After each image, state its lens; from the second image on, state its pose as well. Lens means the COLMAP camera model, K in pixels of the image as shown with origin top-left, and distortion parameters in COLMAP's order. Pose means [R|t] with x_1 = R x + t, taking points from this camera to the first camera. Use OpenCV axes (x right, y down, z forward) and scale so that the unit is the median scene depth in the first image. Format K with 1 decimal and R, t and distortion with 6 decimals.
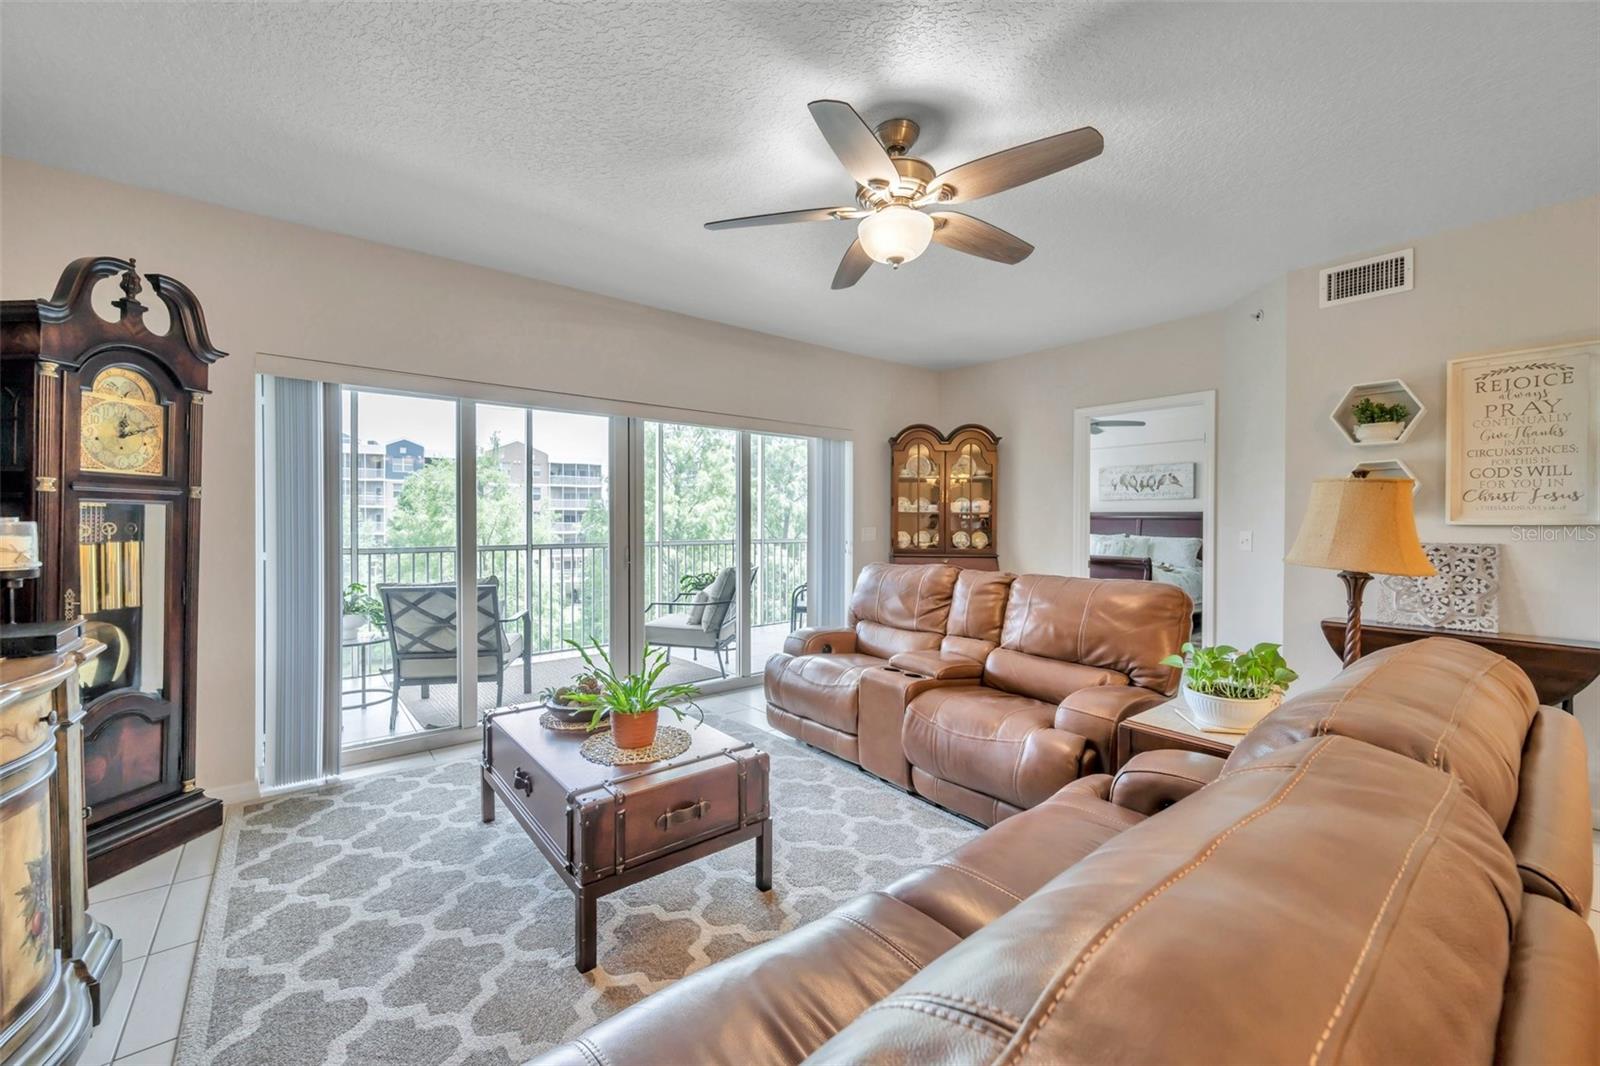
lens RADIAL K [[632.0, 0, 792.5], [0, 632.0, 525.4], [0, 0, 1]] dist [-0.005741, -0.000087]
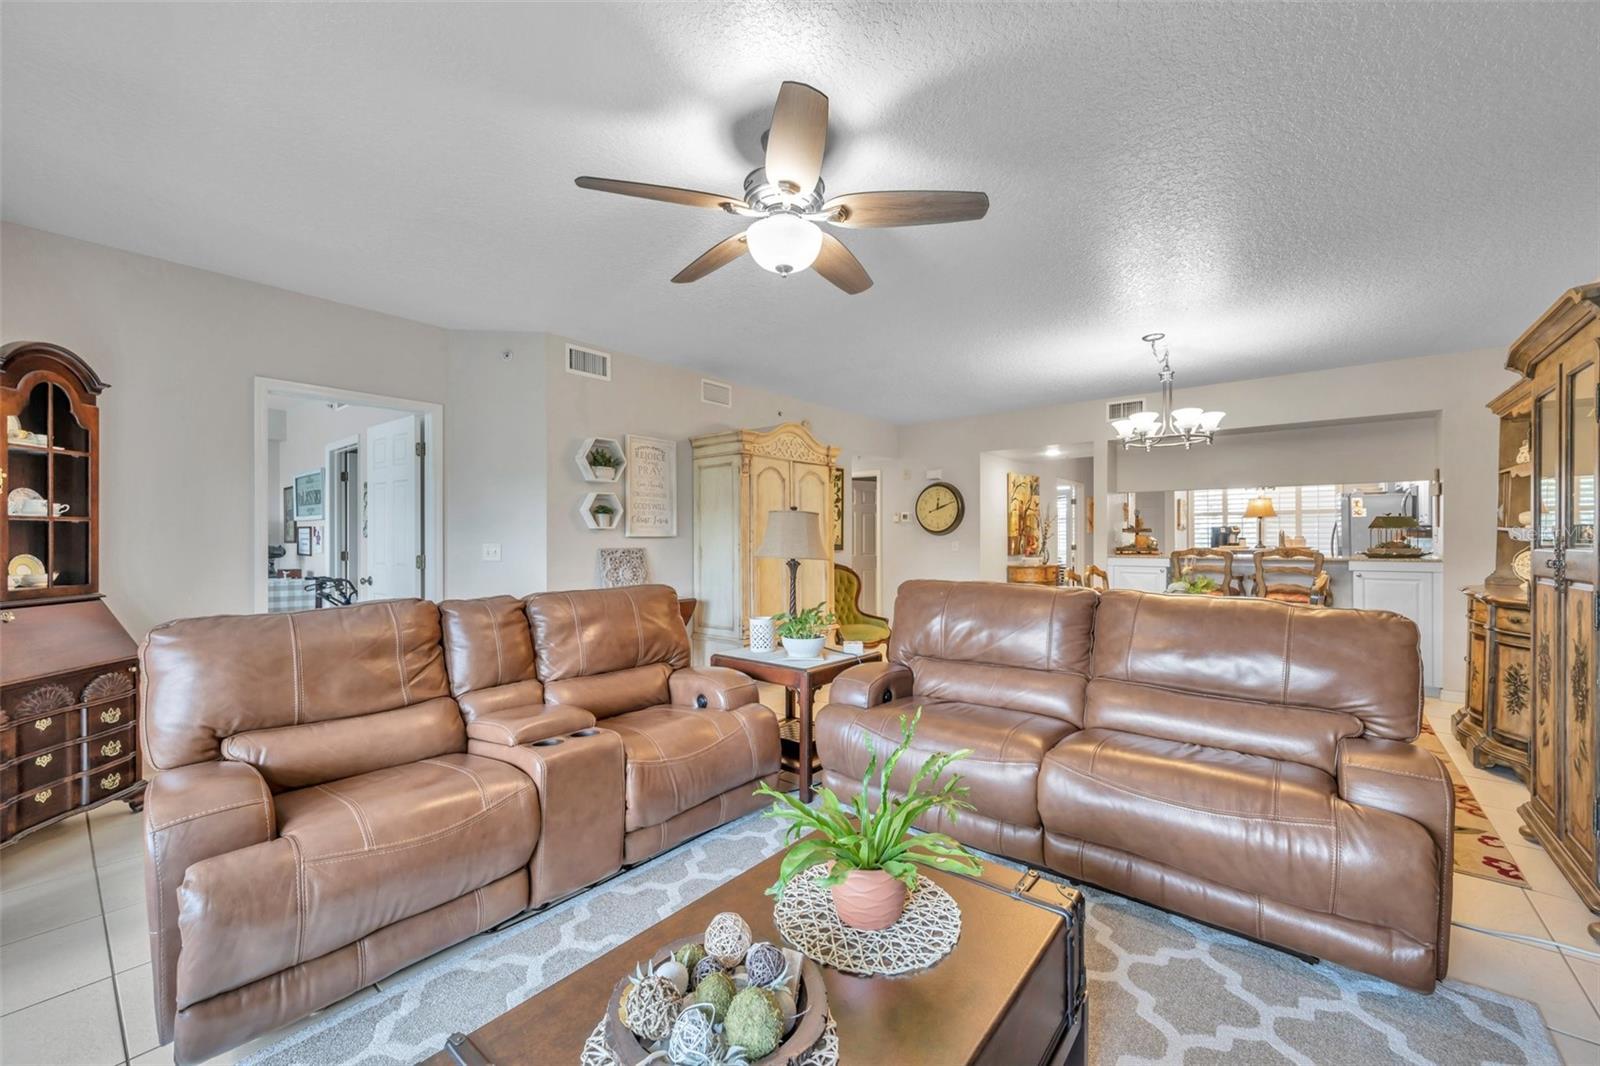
lens RADIAL K [[618.9, 0, 807.1], [0, 618.9, 542.2], [0, 0, 1]] dist [-0.002130, -0.000203]
pose [[-0.213215, -0.010666, 0.976947, -0.612124], [0.006441, 0.999903, 0.012322, -0.003551], [-0.976984, 0.008920, -0.213126, 0.911809]]
